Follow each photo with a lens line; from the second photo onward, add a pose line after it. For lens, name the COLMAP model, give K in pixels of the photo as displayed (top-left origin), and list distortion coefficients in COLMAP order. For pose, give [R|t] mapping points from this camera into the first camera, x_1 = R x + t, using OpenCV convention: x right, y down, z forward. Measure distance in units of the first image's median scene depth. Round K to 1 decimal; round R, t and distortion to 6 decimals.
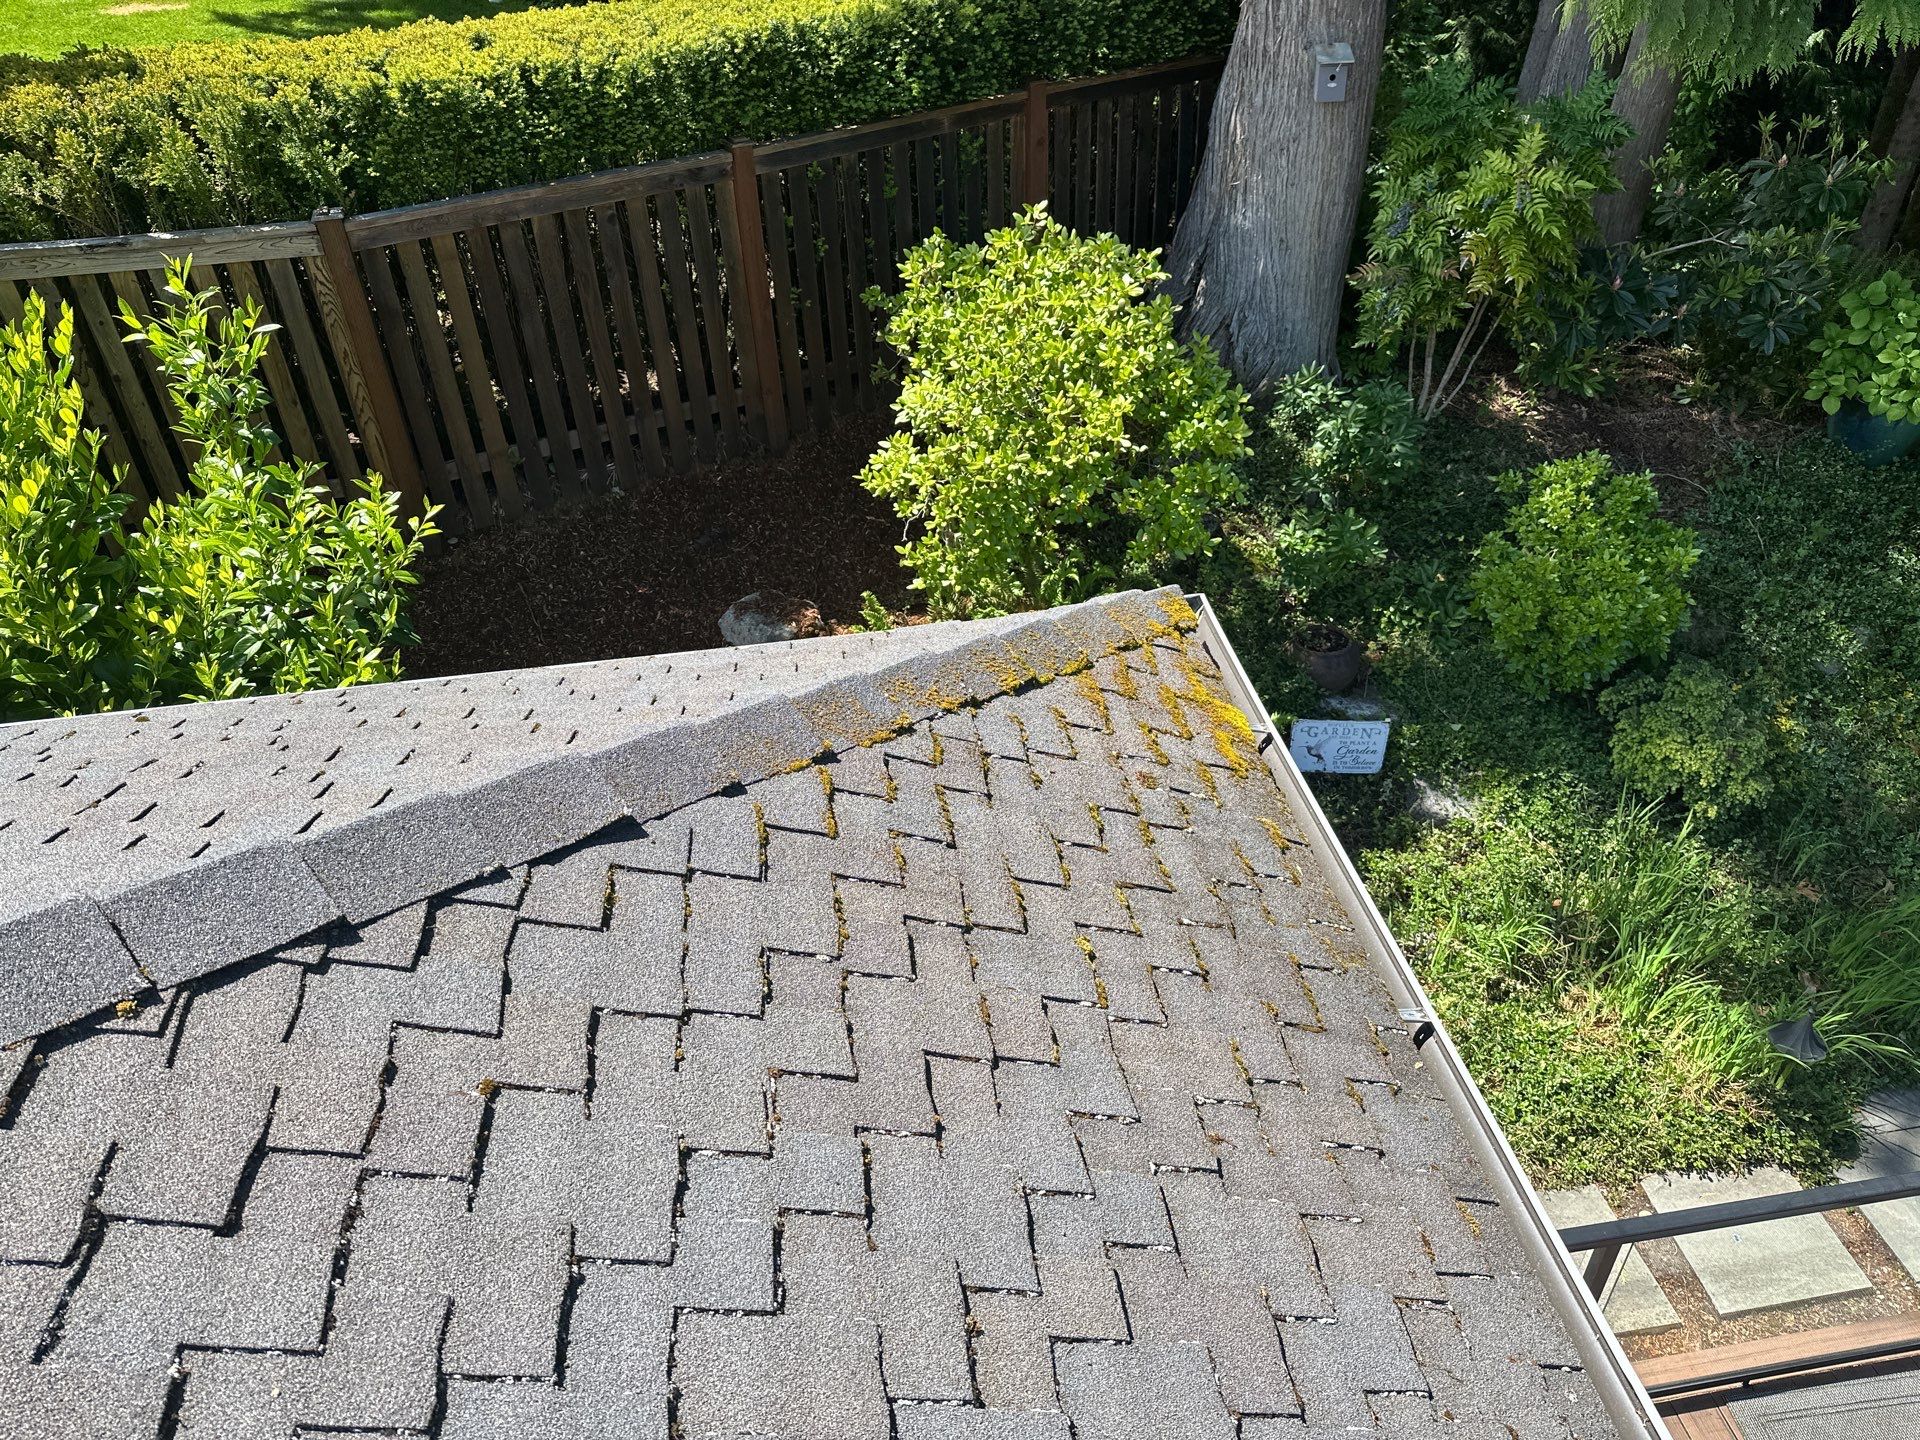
lens RADIAL K [[1364.8, 0, 946.5], [0, 1364.8, 716.5], [0, 0, 1]] dist [0.085144, -0.158612]
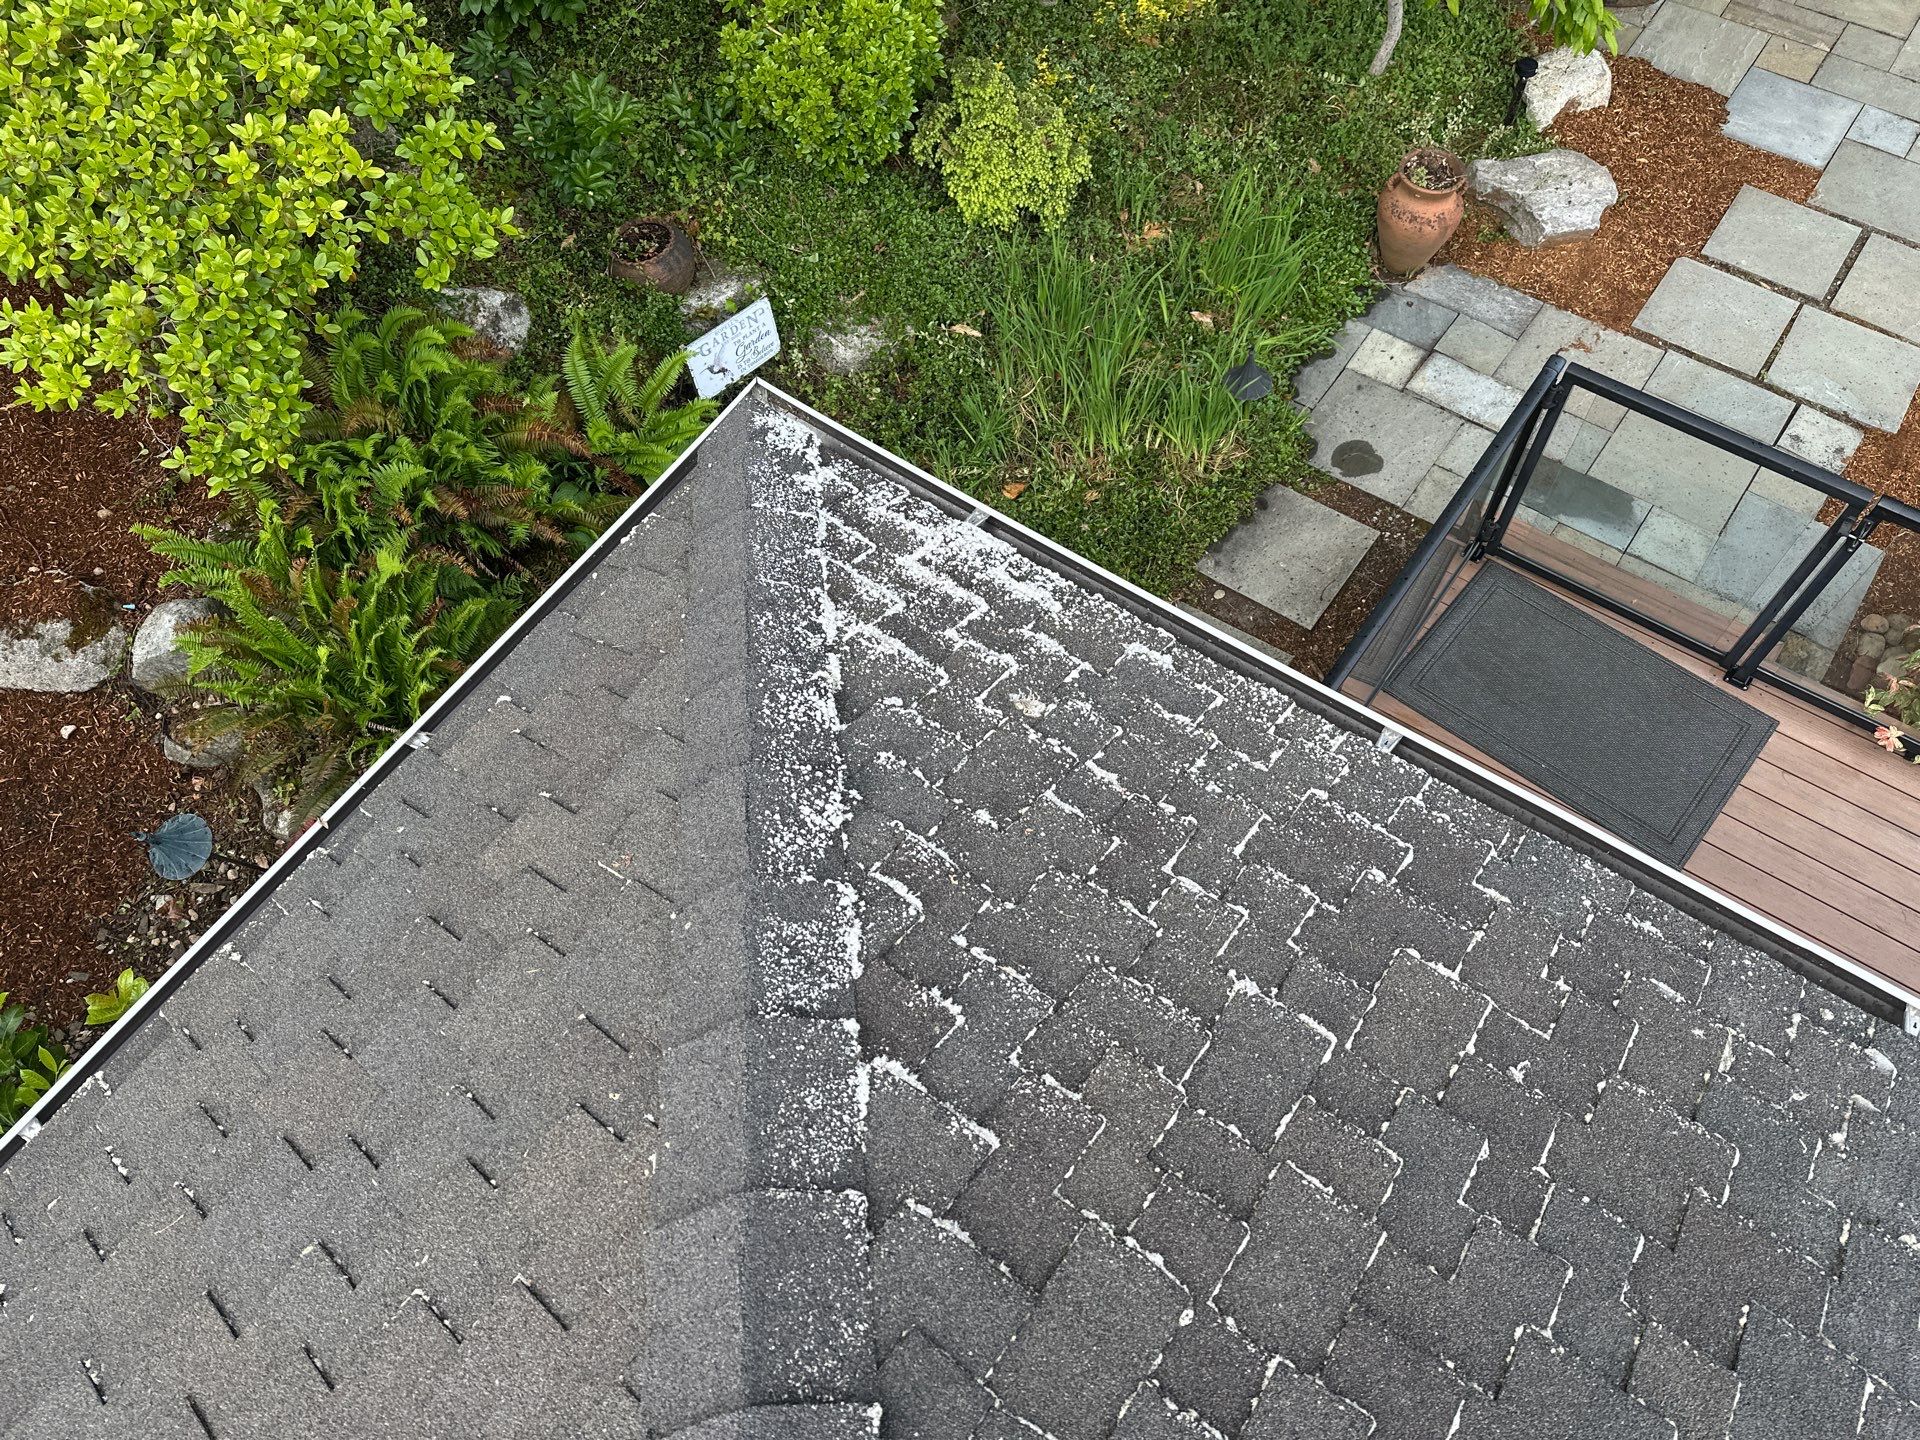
lens RADIAL K [[1364.8, 0, 946.5], [0, 1364.8, 716.5], [0, 0, 1]] dist [0.085144, -0.158612]
pose [[0.714800, -0.619733, 0.324024, -0.053500], [0.466652, 0.767781, 0.439031, -0.134034], [-0.520862, -0.162613, 0.838010, 0.170397]]
